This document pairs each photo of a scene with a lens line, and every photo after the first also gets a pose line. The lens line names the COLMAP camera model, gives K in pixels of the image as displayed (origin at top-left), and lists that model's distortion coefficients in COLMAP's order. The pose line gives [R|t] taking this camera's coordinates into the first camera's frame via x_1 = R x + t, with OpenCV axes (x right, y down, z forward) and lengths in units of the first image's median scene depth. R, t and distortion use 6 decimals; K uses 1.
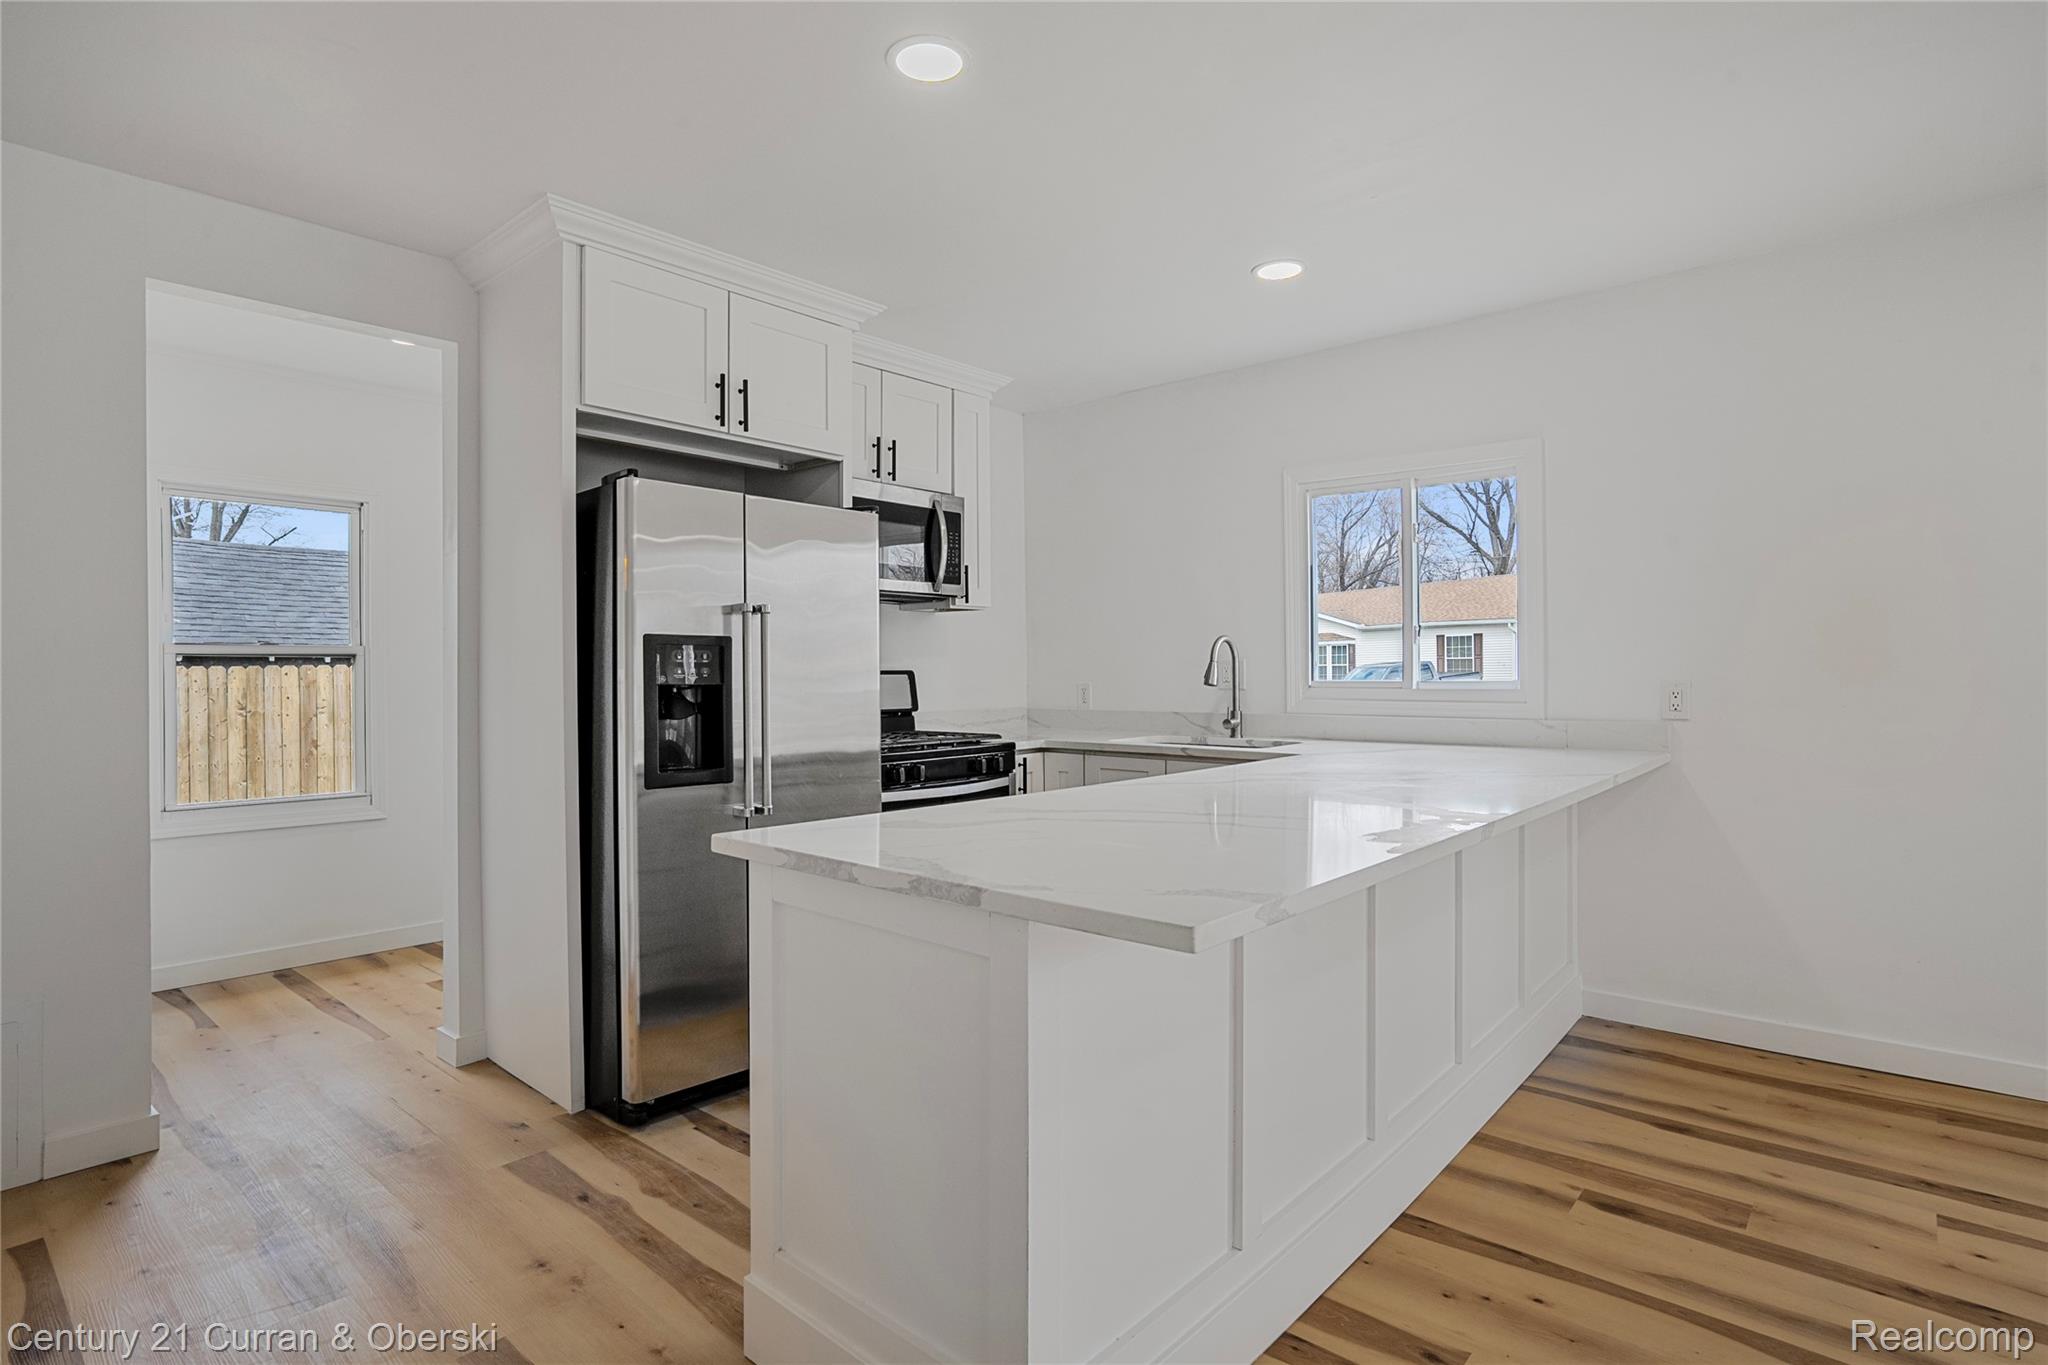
lens RADIAL K [[1050.0, 0, 1027.0], [0, 1050.0, 669.3], [0, 0, 1]] dist [-0.003045, 0.000094]
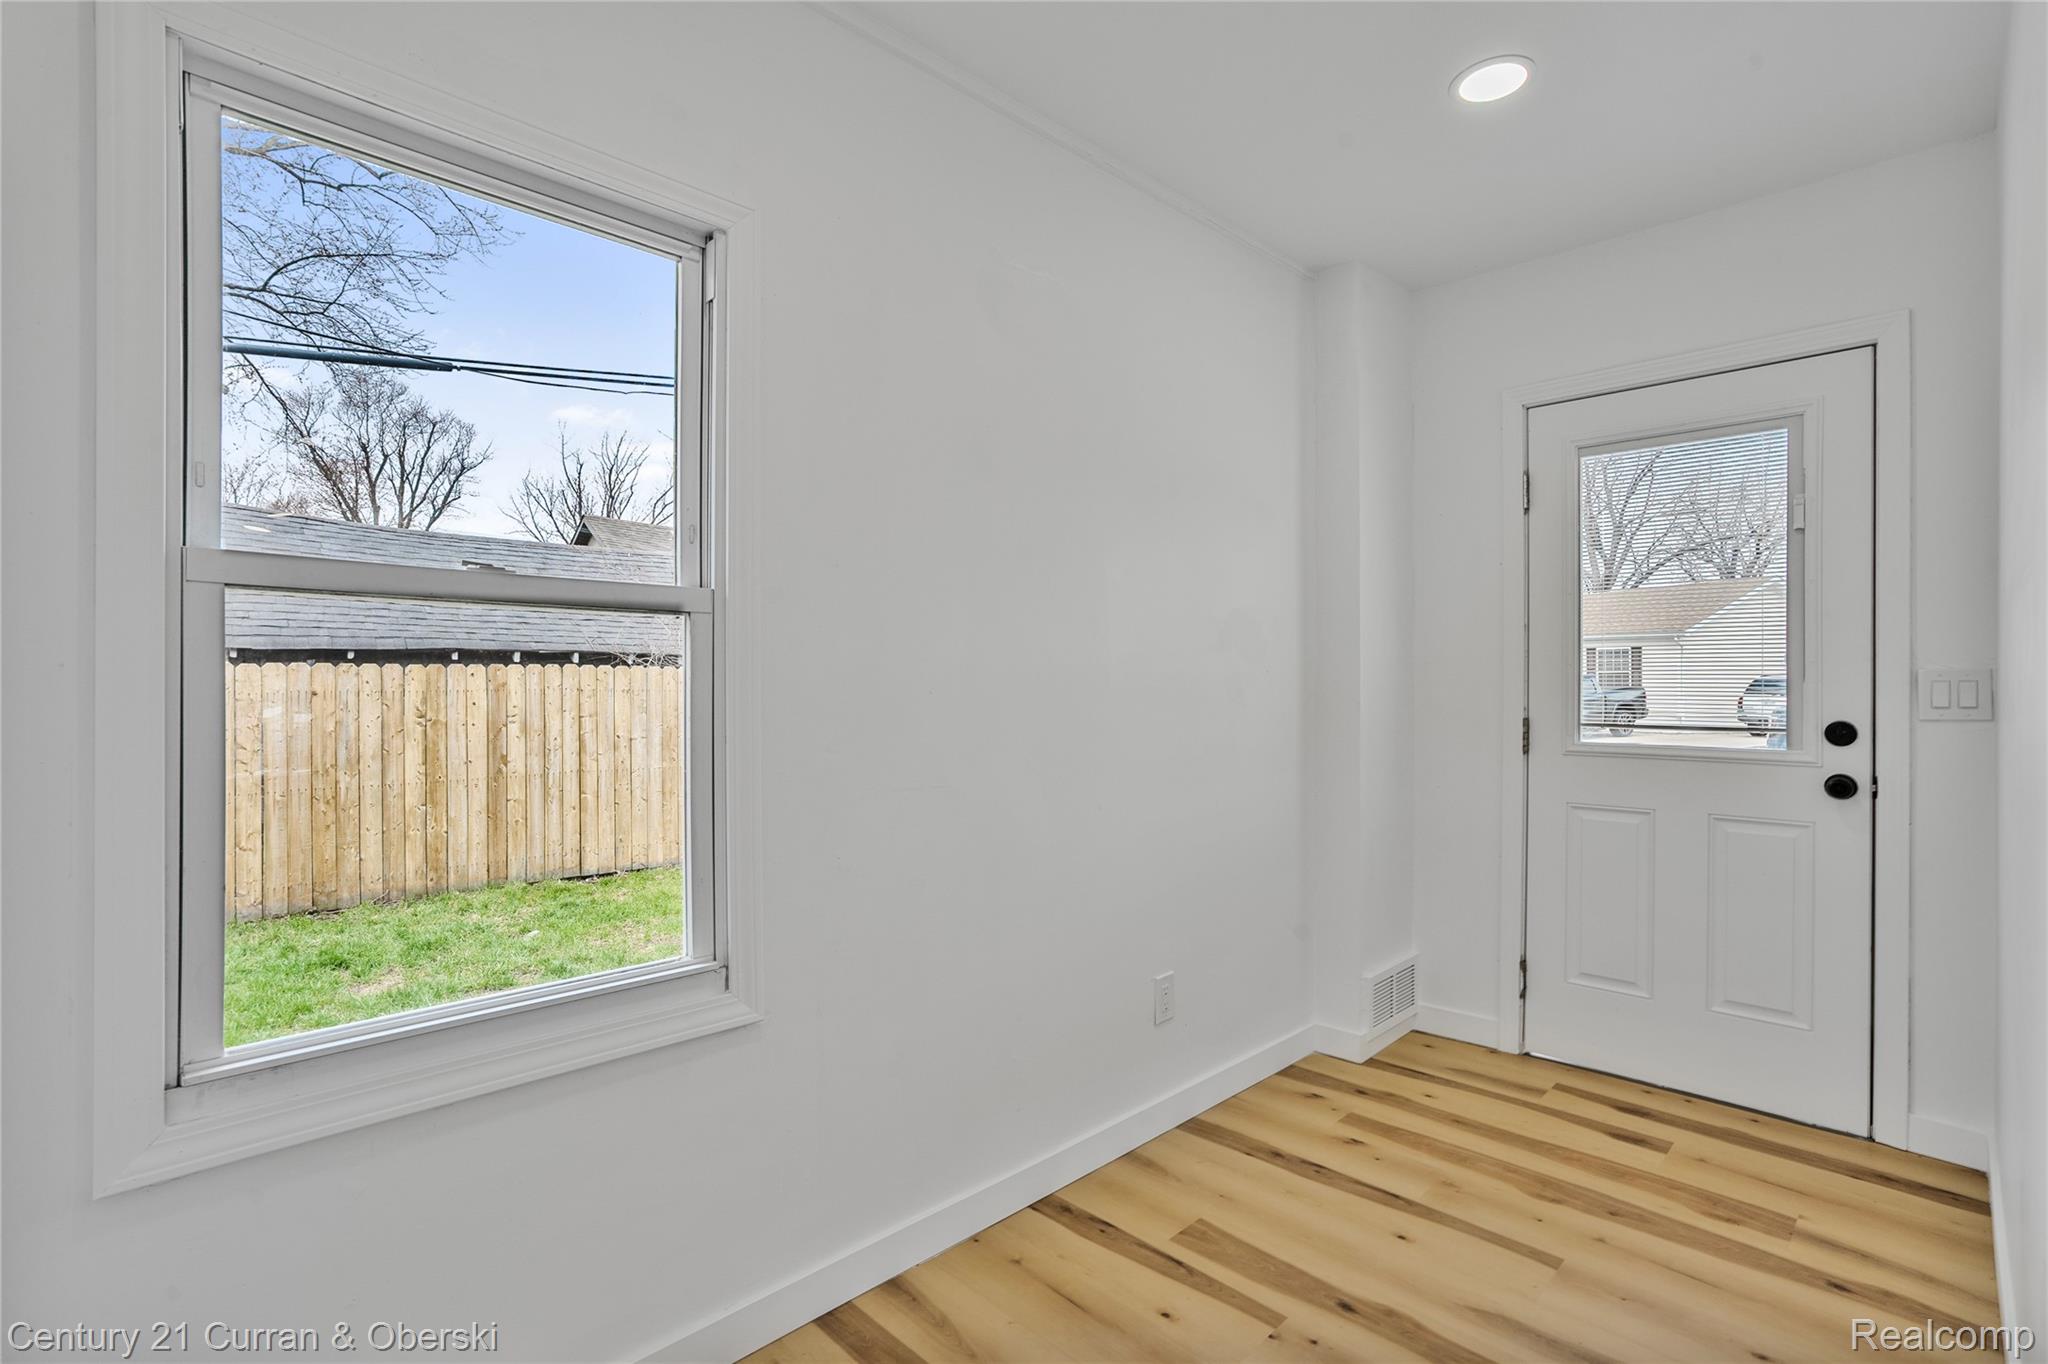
lens RADIAL K [[955.1, 0, 1024.0], [0, 955.1, 682.0], [0, 0, 1]] dist [-0.002852, -0.000239]
pose [[0.996790, 0.009183, -0.079534, -0.218015], [-0.009022, 0.999956, 0.002383, 0.004683], [0.079552, -0.001658, 0.996829, 0.291446]]
